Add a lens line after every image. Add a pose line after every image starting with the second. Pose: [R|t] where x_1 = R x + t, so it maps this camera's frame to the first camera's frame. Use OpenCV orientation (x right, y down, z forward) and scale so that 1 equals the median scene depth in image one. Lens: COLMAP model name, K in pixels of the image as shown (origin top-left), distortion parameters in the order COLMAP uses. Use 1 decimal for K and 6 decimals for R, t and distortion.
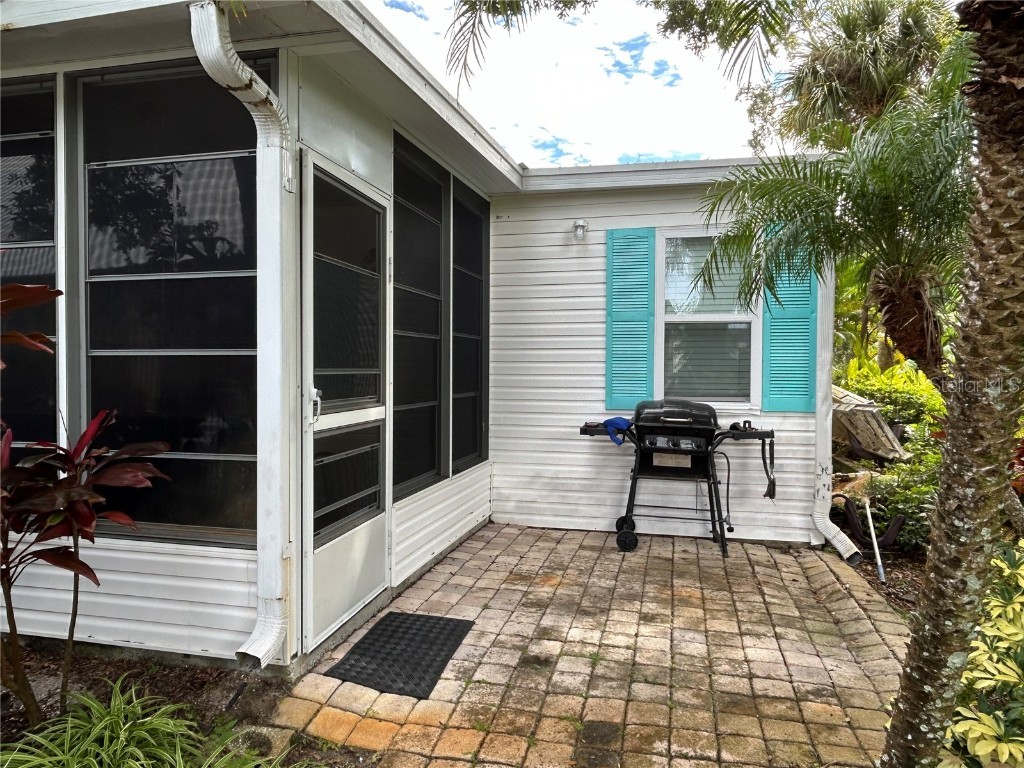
lens RADIAL K [[712.0, 0, 514.1], [0, 712.0, 383.9], [0, 0, 1]] dist [-0.006246, -0.000583]
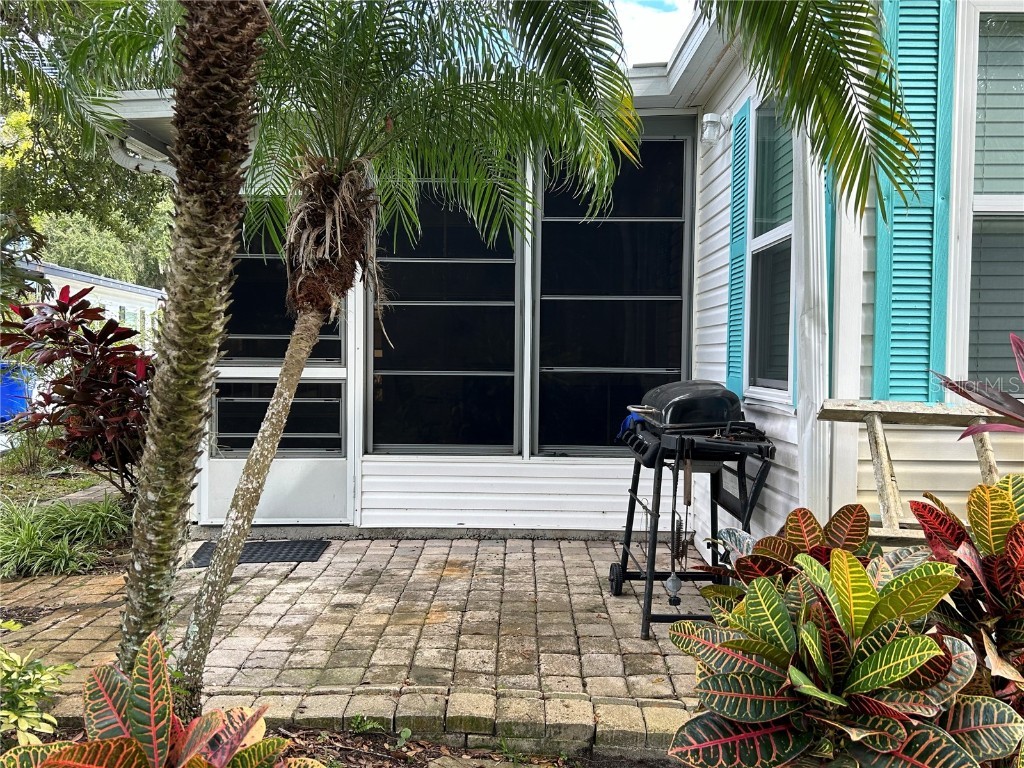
lens RADIAL K [[910.0, 0, 511.7], [0, 910.0, 383.3], [0, 0, 1]] dist [0.002129, -0.004158]
pose [[0.235878, 0.028222, -0.971373, 1.332575], [-0.029428, 0.999327, 0.021889, 0.016016], [0.971337, 0.023423, 0.236550, 0.912305]]
